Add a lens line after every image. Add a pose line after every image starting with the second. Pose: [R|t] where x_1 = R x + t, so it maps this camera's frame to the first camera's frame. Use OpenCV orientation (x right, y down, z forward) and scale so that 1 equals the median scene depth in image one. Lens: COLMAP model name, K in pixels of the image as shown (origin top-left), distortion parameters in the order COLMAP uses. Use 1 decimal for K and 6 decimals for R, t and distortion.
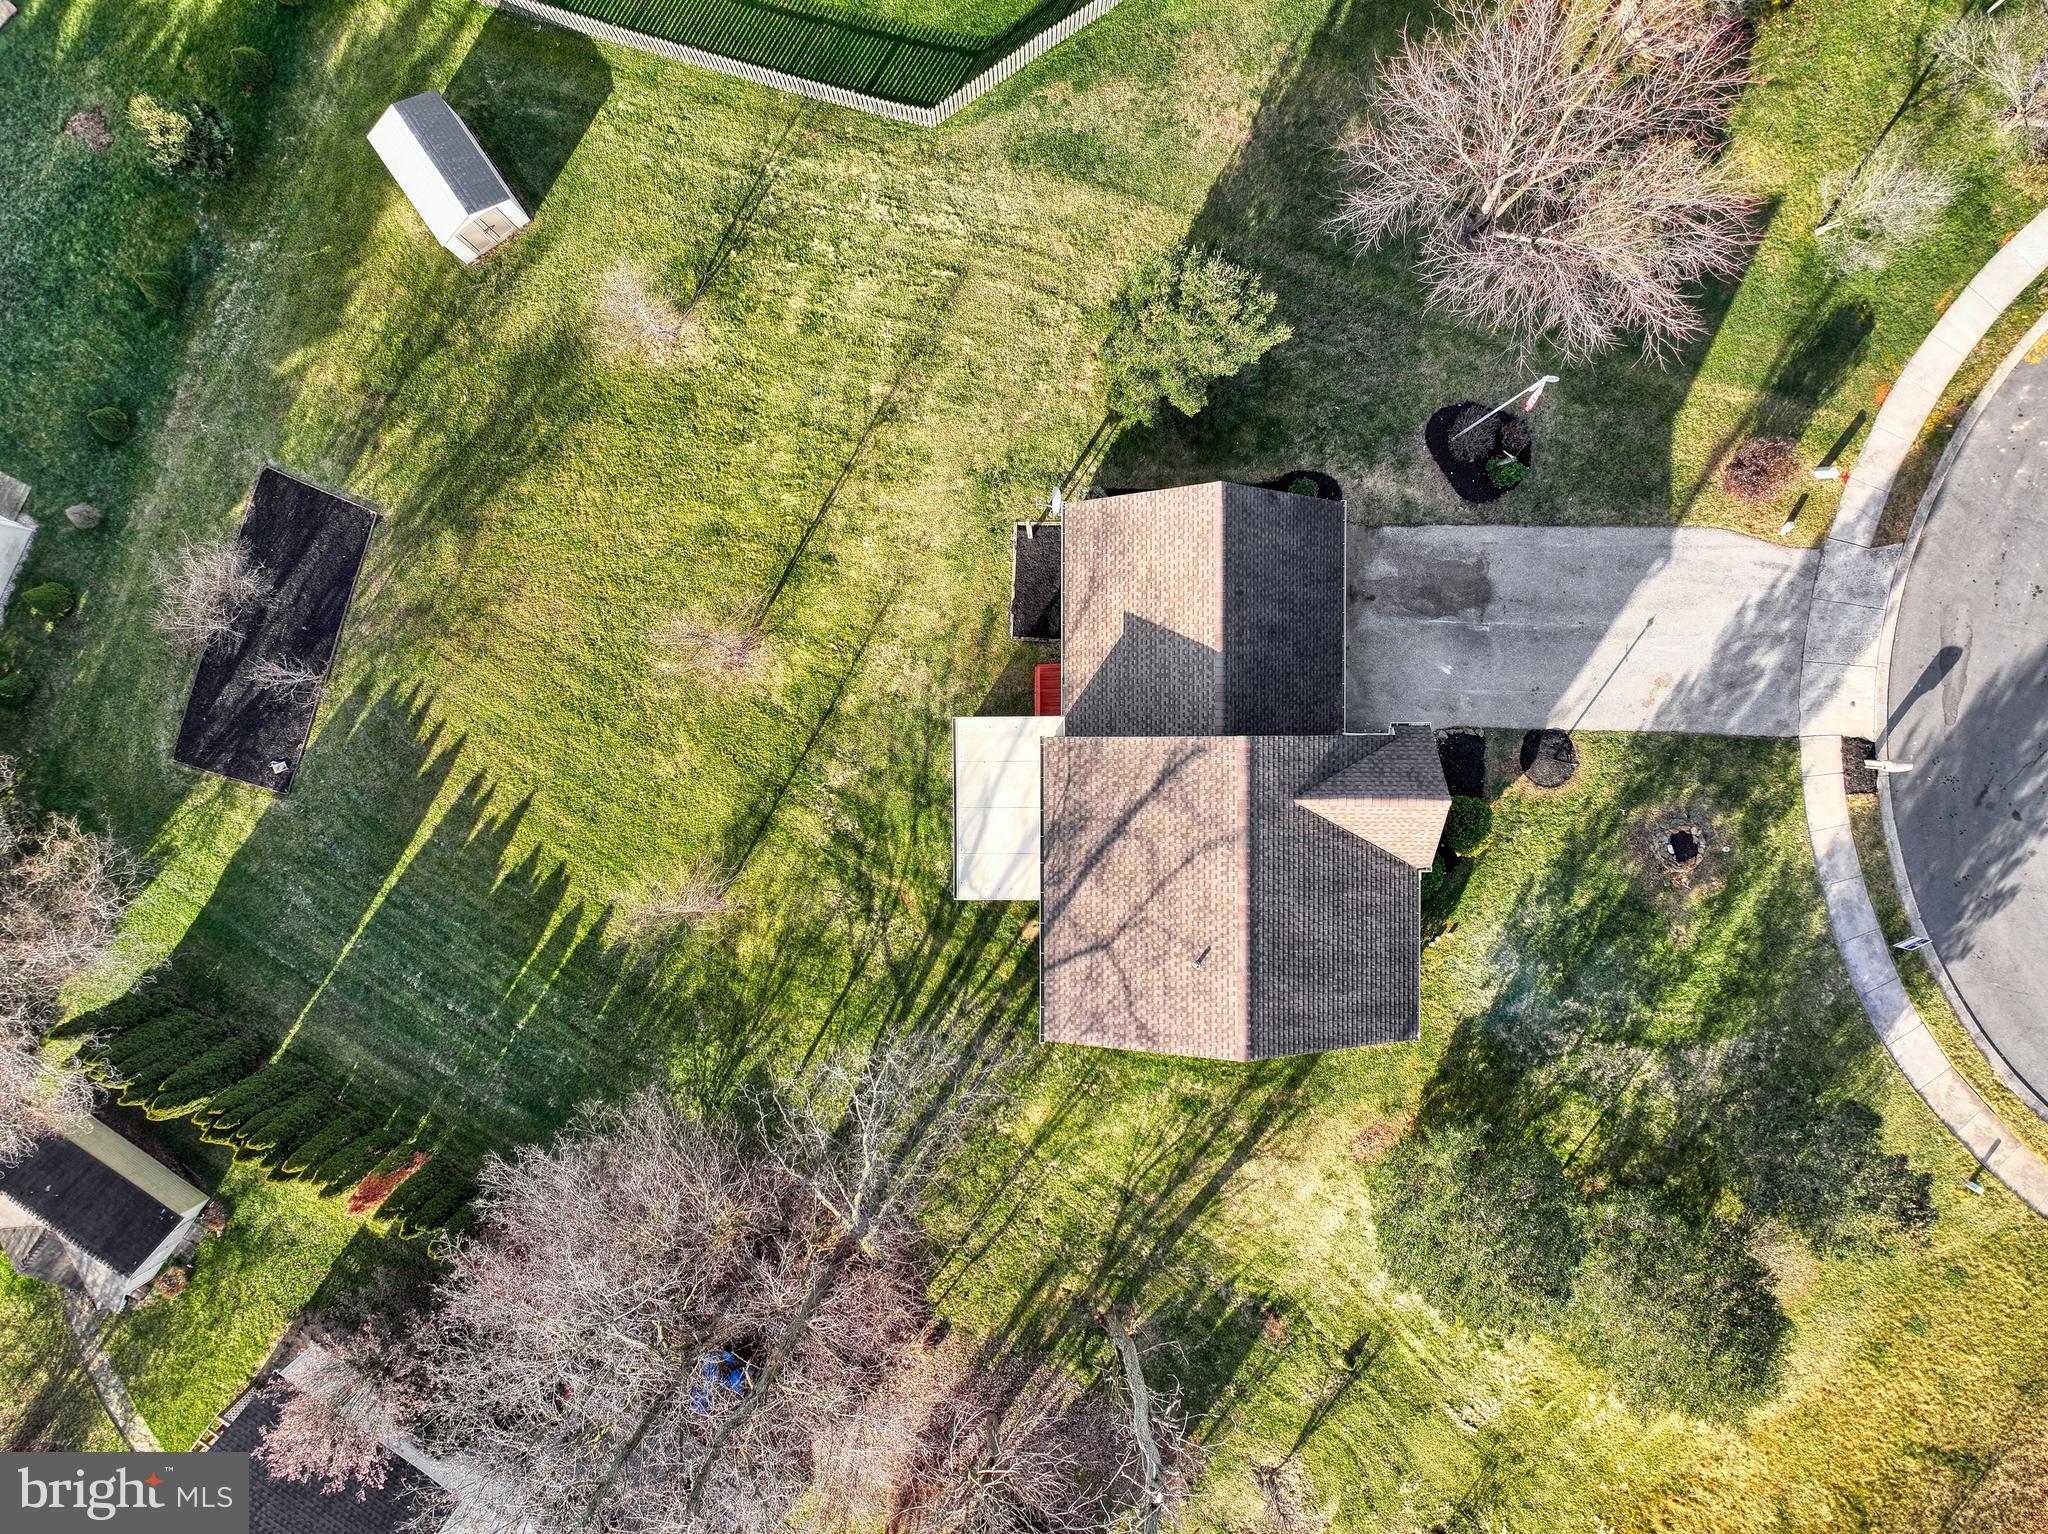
lens RADIAL K [[1439.2, 0, 1030.1], [0, 1439.2, 756.8], [0, 0, 1]] dist [0.005068, 0.009815]
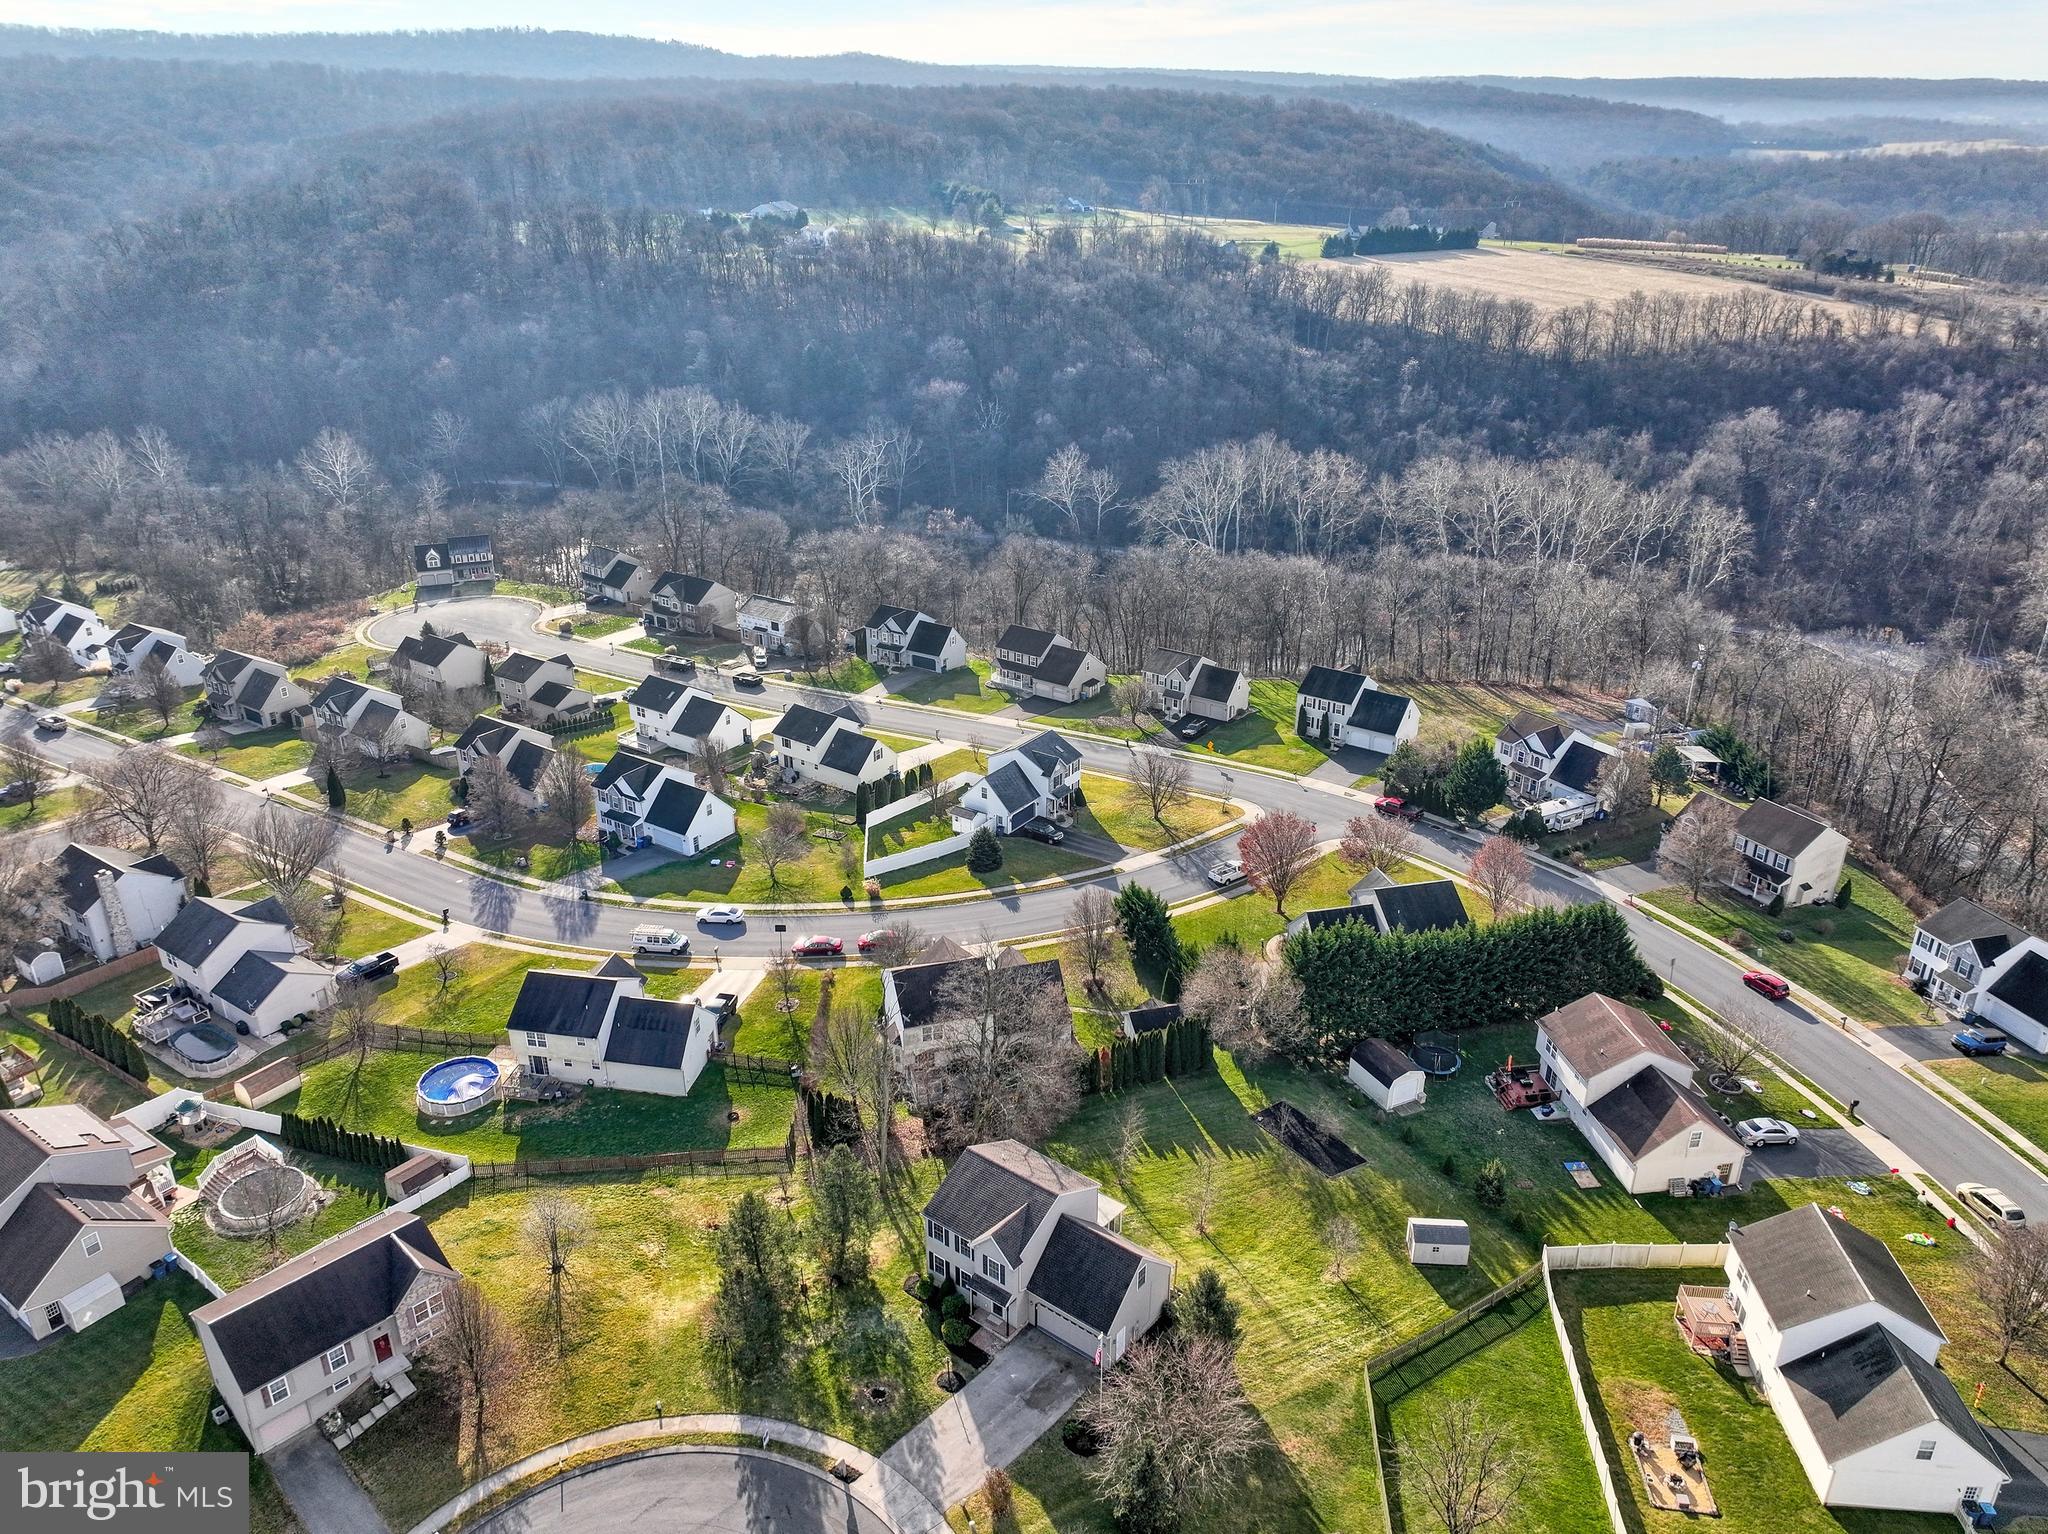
lens RADIAL K [[1439.2, 0, 1026.3], [0, 1439.2, 774.5], [0, 0, 1]] dist [0.005068, 0.009815]
pose [[-0.618041, 0.320969, -0.717638, 1.512523], [-0.785967, -0.271739, 0.555350, -1.012069], [-0.016760, 0.907269, 0.420217, -0.692319]]
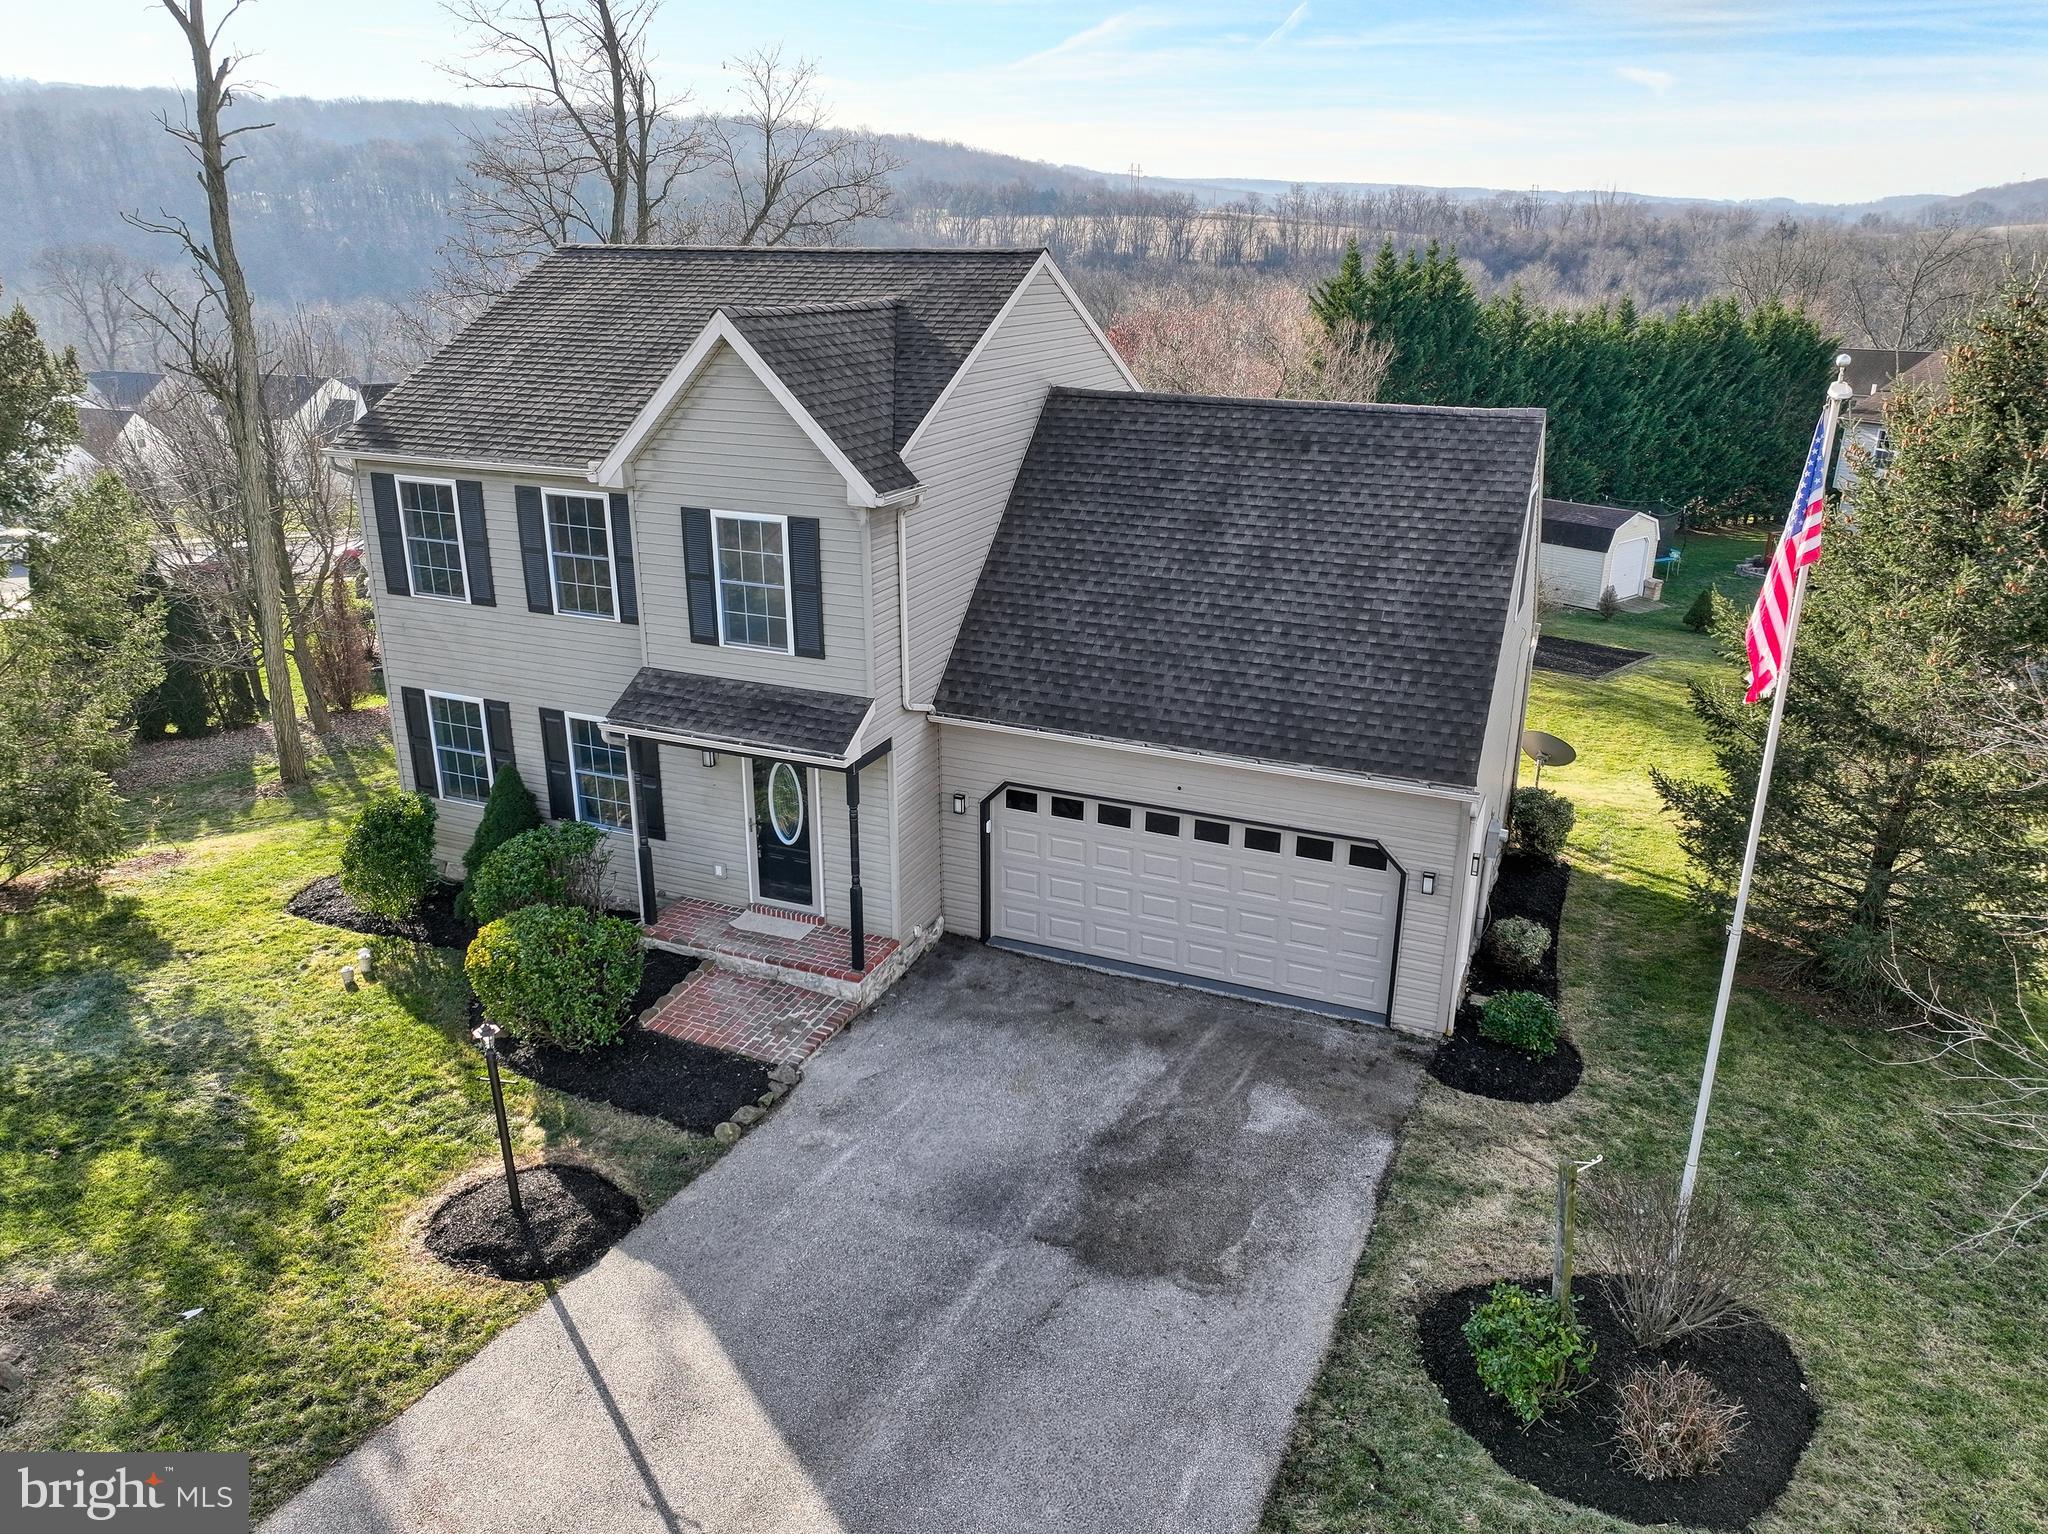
lens RADIAL K [[1439.2, 0, 1020.5], [0, 1439.2, 778.6], [0, 0, 1]] dist [0.005068, 0.009815]
pose [[-0.396550, 0.316691, -0.861658, 0.549232], [-0.917675, -0.162227, 0.362705, -0.188536], [-0.024919, 0.934553, 0.354951, 0.798237]]
